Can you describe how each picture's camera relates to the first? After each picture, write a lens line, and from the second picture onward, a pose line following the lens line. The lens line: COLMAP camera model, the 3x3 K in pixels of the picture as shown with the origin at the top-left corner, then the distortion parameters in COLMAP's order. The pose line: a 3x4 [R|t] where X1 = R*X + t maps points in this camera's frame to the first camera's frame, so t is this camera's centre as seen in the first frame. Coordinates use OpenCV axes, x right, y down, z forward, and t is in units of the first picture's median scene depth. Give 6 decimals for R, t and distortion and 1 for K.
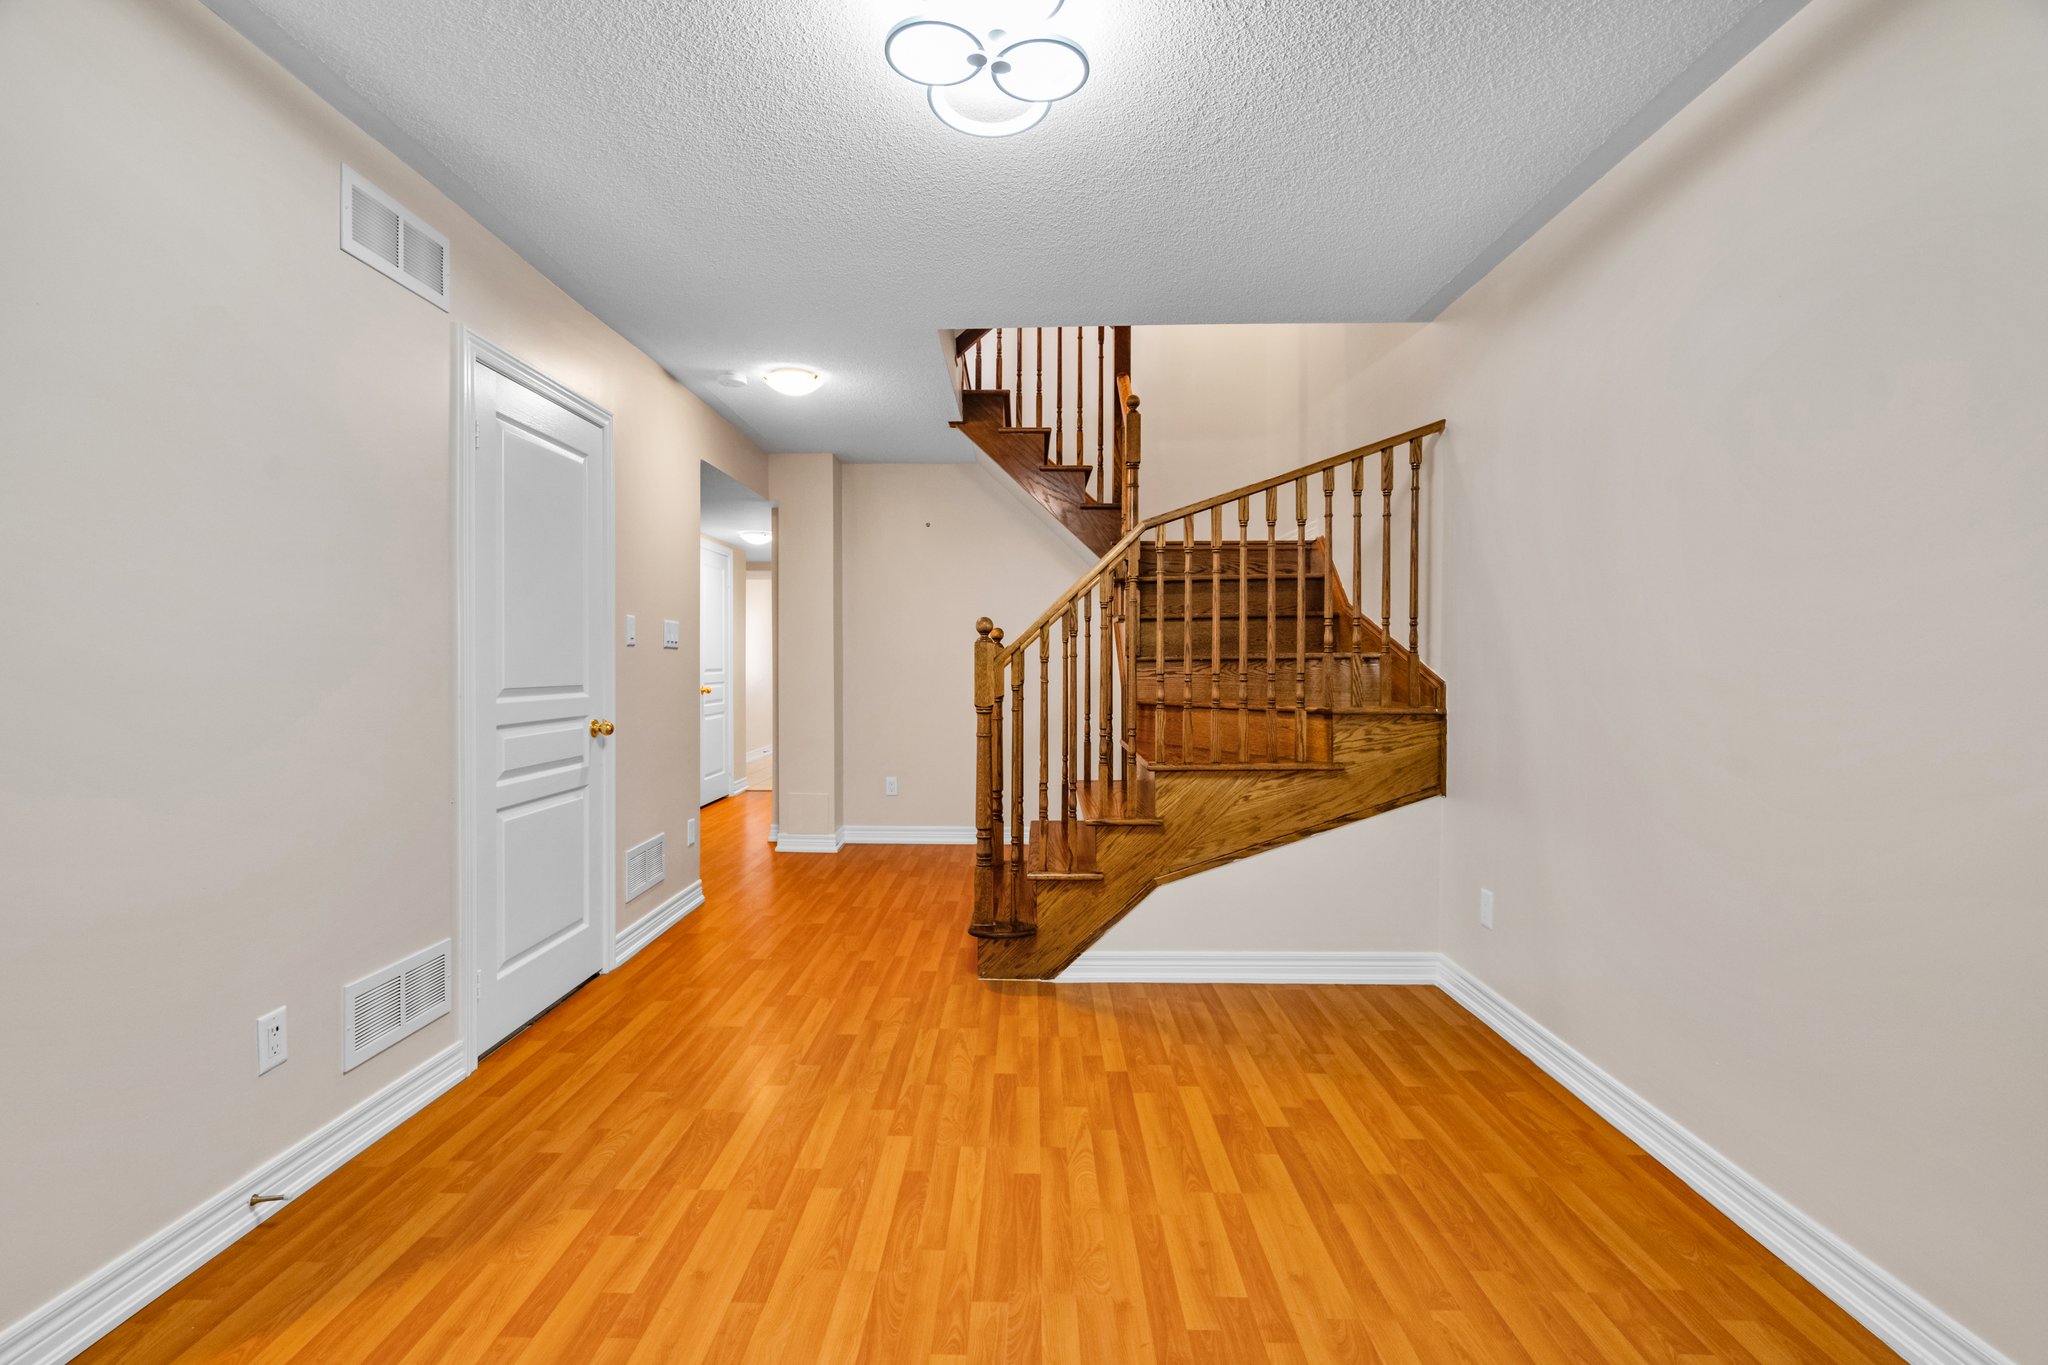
lens RADIAL K [[936.4, 0, 992.8], [0, 936.4, 678.6], [0, 0, 1]] dist [-0.003383, 0.001354]
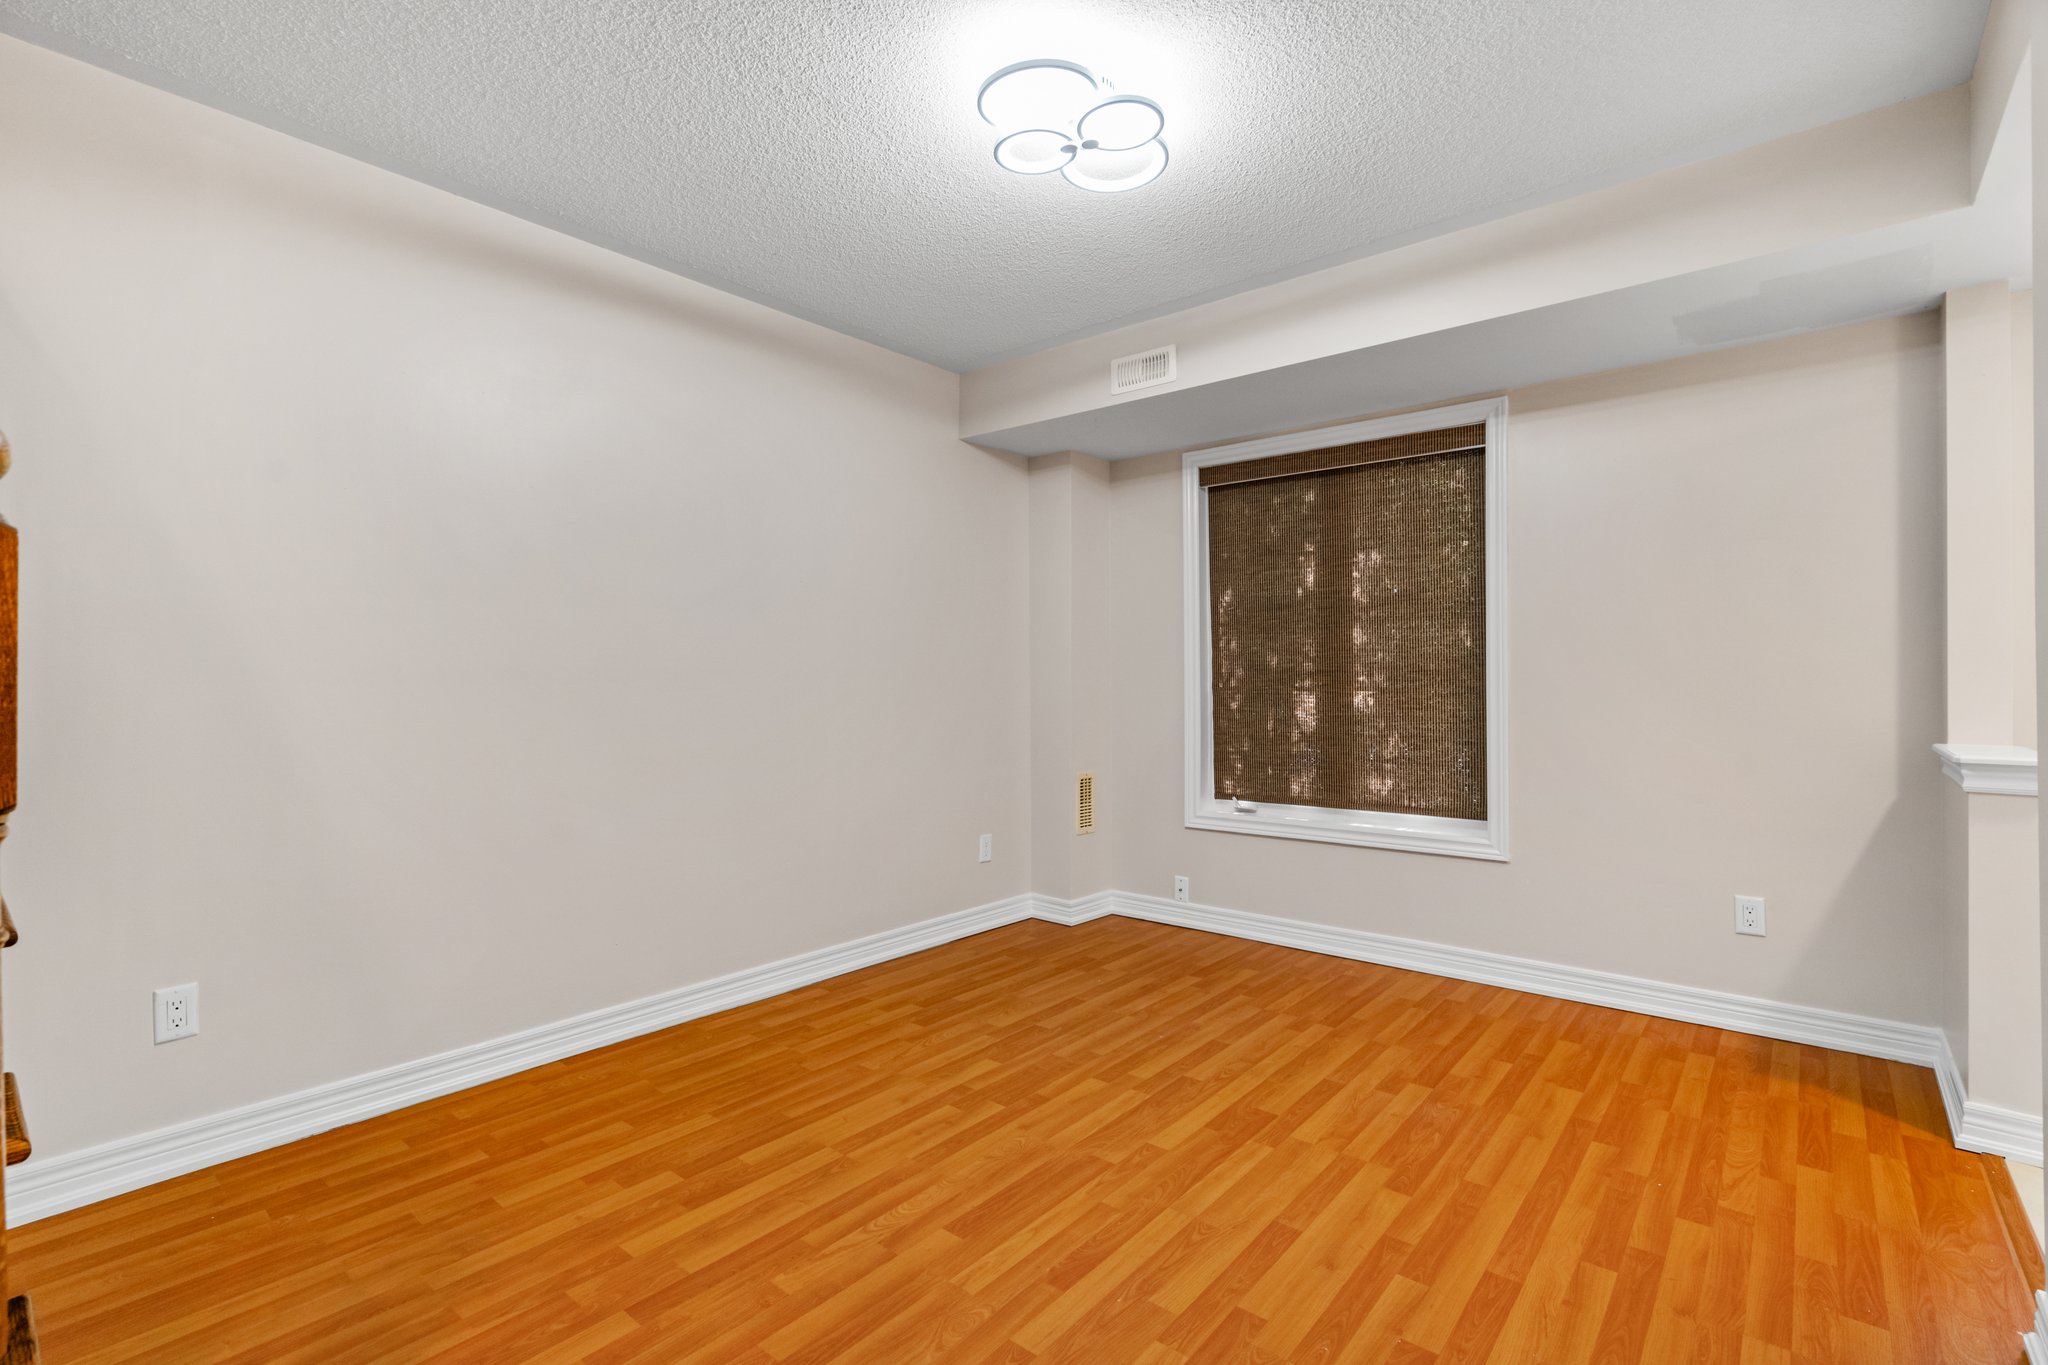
lens RADIAL K [[942.4, 0, 1015.7], [0, 942.4, 673.2], [0, 0, 1]] dist [-0.003185, 0.000401]
pose [[-0.790365, 0.006346, 0.612604, -0.396950], [0.012544, 0.999904, 0.005826, -0.001238], [-0.612508, 0.012289, -0.790369, 1.184311]]
